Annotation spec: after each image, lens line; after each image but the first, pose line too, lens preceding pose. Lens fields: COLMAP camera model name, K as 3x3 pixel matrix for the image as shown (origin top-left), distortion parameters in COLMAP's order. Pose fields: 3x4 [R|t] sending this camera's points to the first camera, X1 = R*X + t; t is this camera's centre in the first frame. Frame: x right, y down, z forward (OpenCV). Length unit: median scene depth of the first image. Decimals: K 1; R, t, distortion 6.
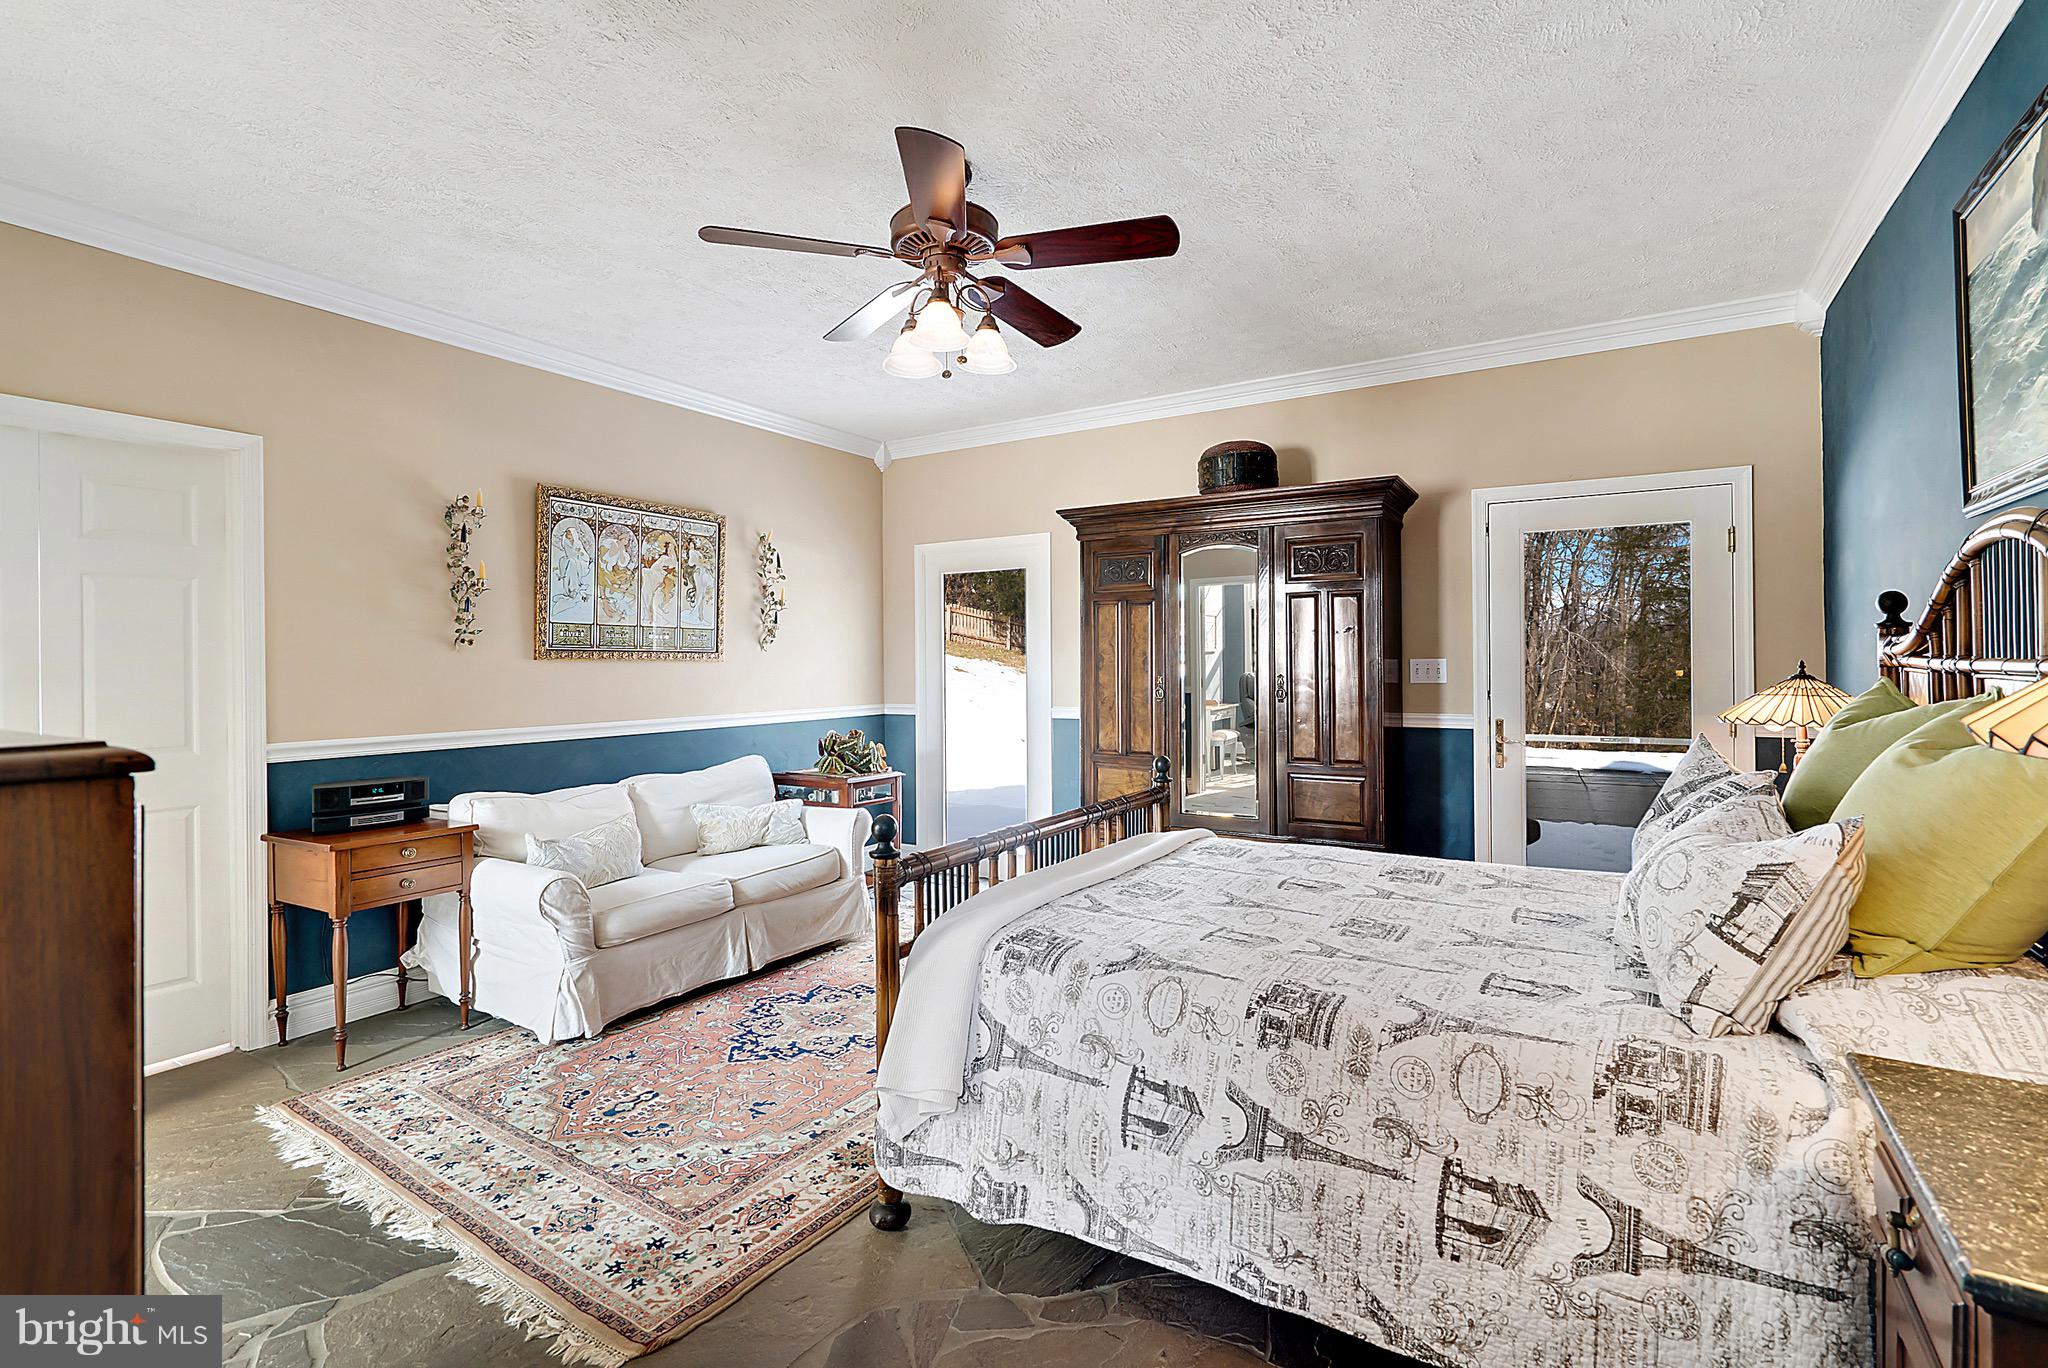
lens RADIAL K [[944.4, 0, 1026.9], [0, 944.4, 669.9], [0, 0, 1]] dist [-0.005826, 0.000702]
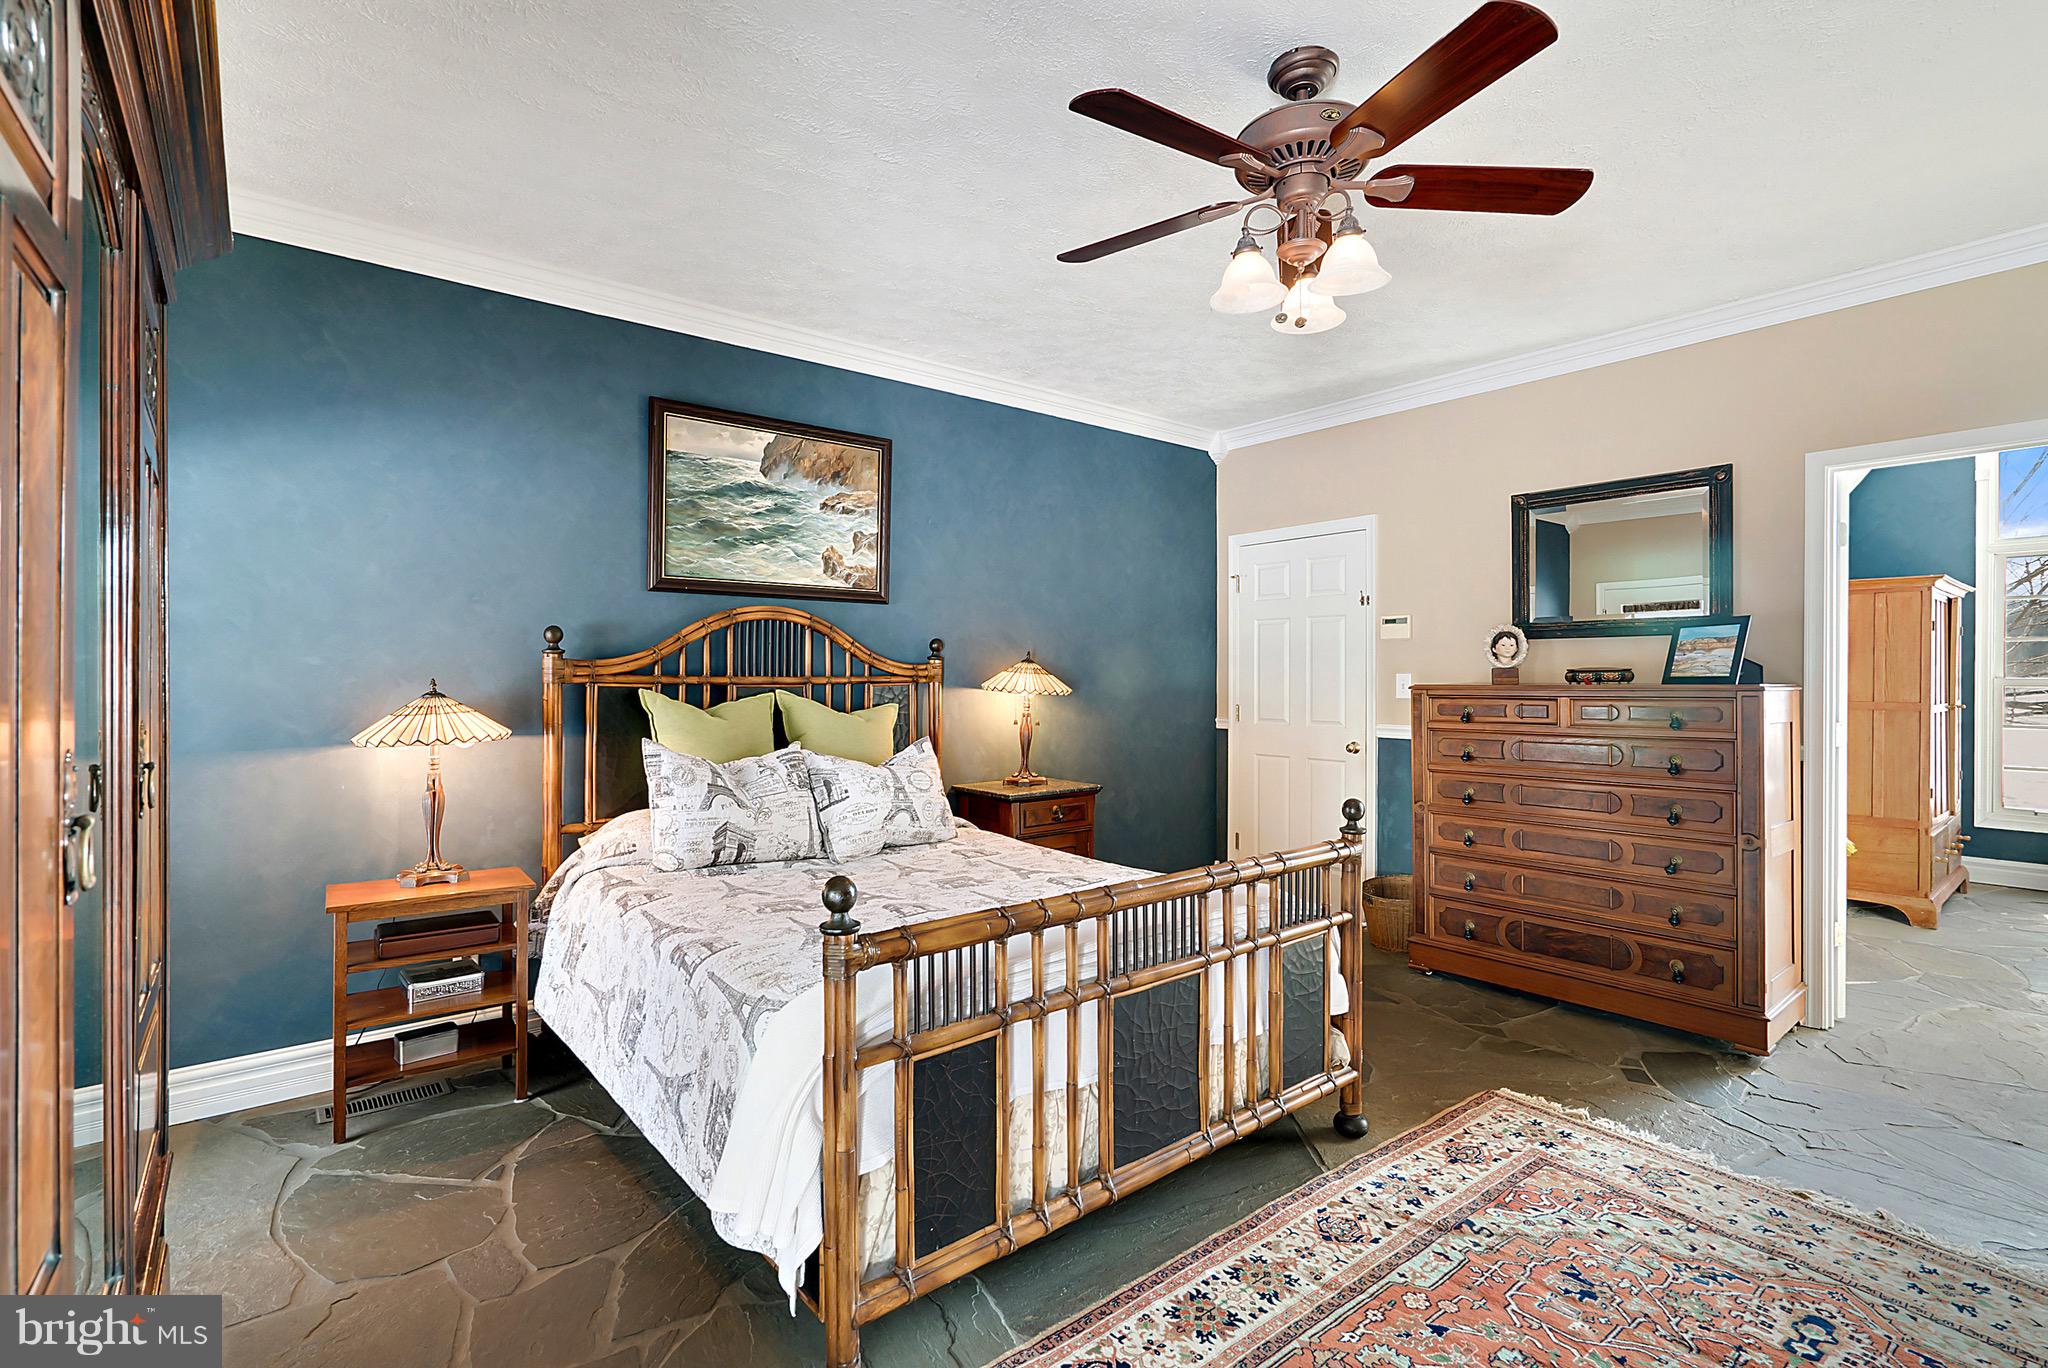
lens RADIAL K [[944.4, 0, 1026.9], [0, 944.4, 669.9], [0, 0, 1]] dist [-0.005826, 0.000702]
pose [[-0.942384, 0.011731, 0.334326, -0.144447], [0.011066, 0.999931, -0.003894, -0.009431], [-0.334349, 0.000030, -0.942449, 2.012680]]
